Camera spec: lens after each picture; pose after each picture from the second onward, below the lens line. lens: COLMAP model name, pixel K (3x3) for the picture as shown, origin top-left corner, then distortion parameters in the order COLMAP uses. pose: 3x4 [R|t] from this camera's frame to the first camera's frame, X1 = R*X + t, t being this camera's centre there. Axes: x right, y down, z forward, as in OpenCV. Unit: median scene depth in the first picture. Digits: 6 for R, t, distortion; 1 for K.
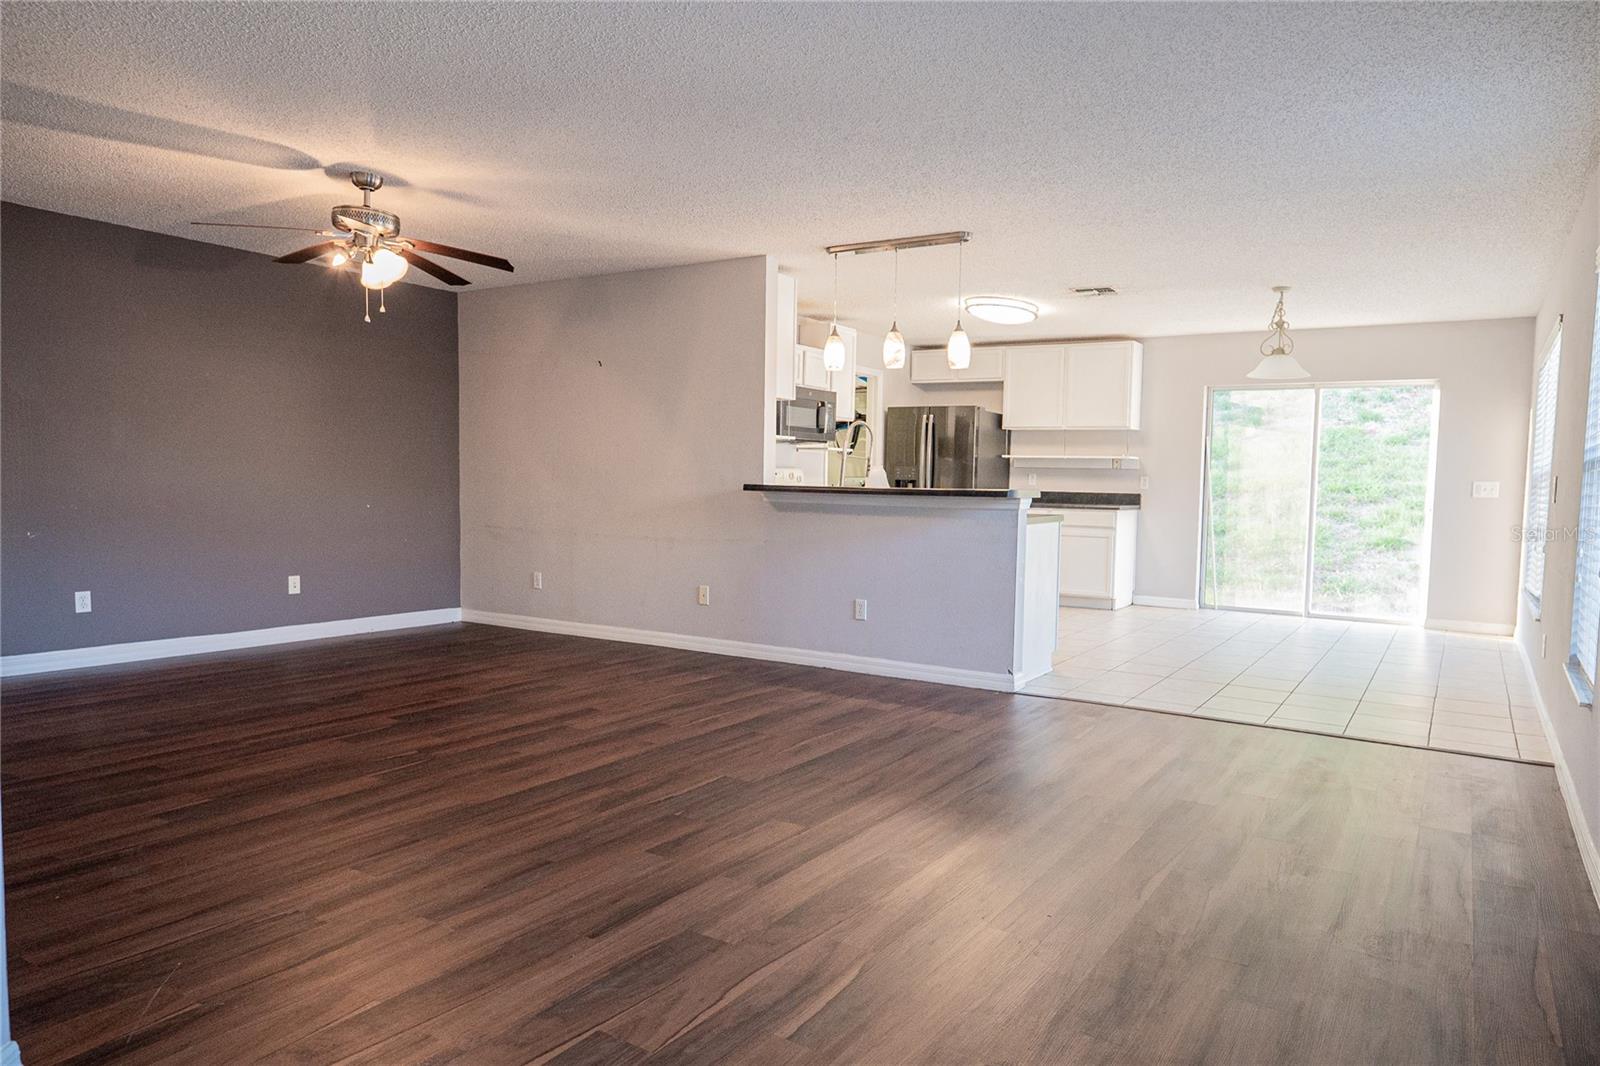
lens RADIAL K [[1065.4, 0, 807.5], [0, 1065.4, 550.5], [0, 0, 1]] dist [0.008266, 0.001787]
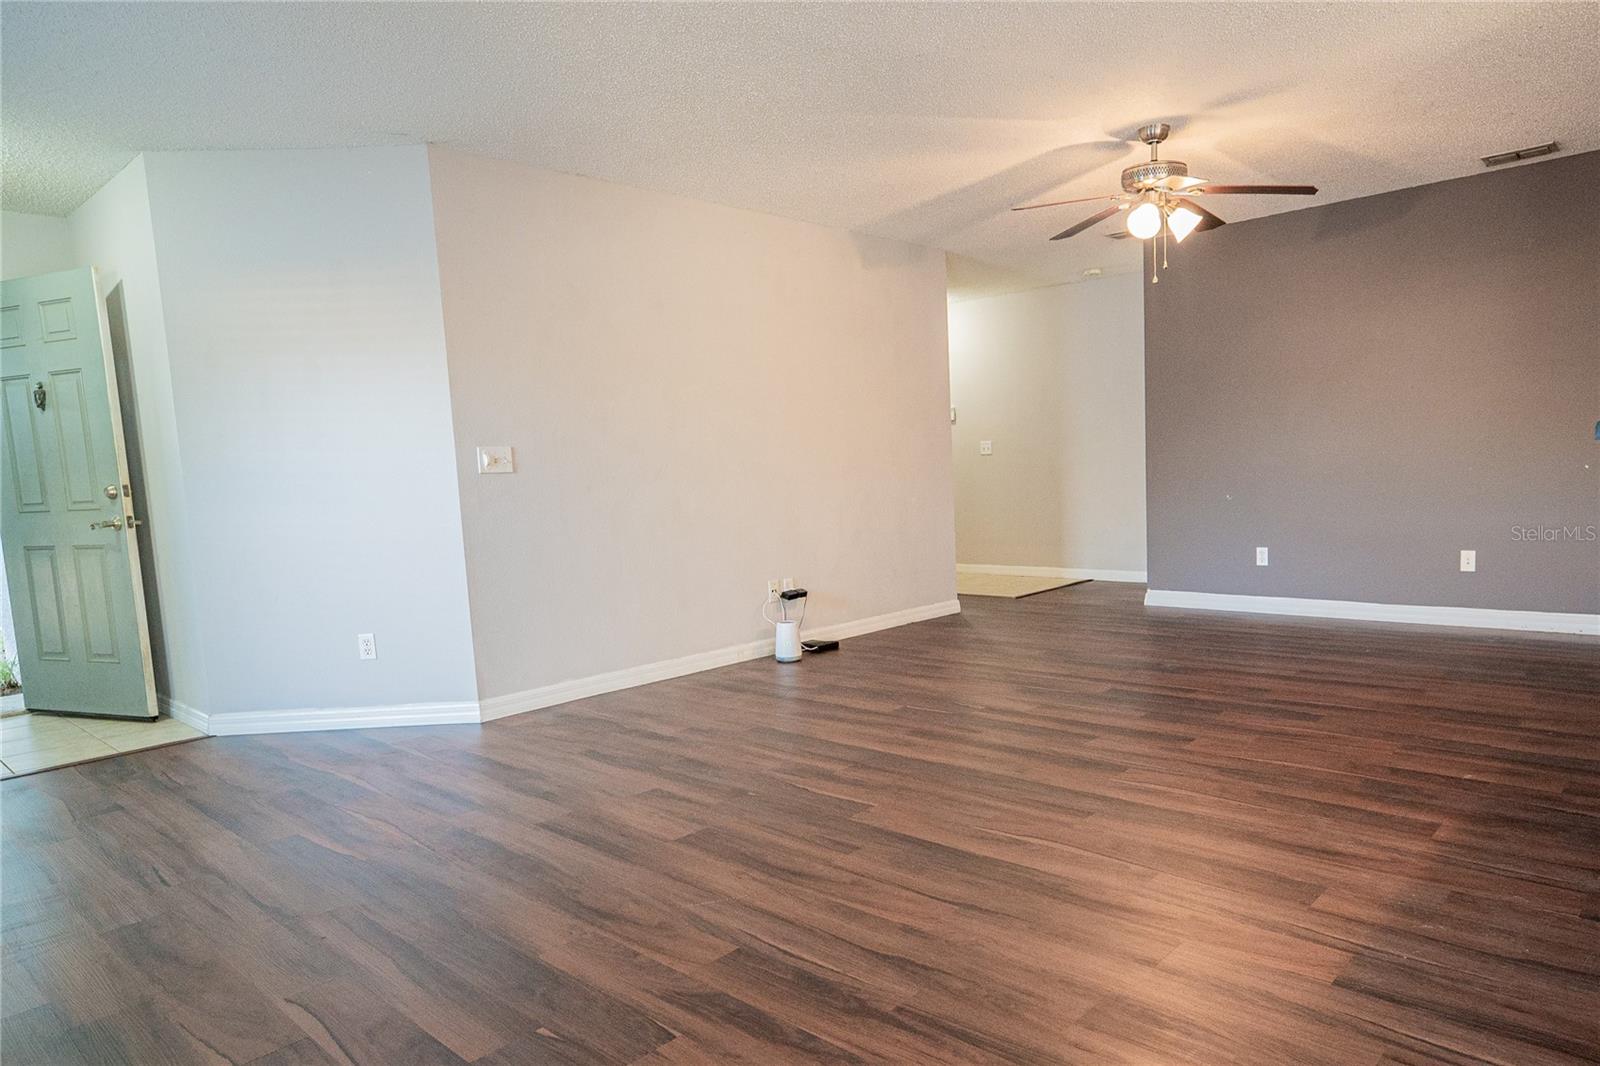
lens RADIAL K [[931.0, 0, 773.8], [0, 931.0, 571.1], [0, 0, 1]] dist [-0.007999, 0.016659]
pose [[-0.168594, 0.097709, -0.980831, 0.509562], [-0.022149, 0.994448, 0.102873, -0.035638], [0.985437, 0.039069, -0.165494, 0.834177]]
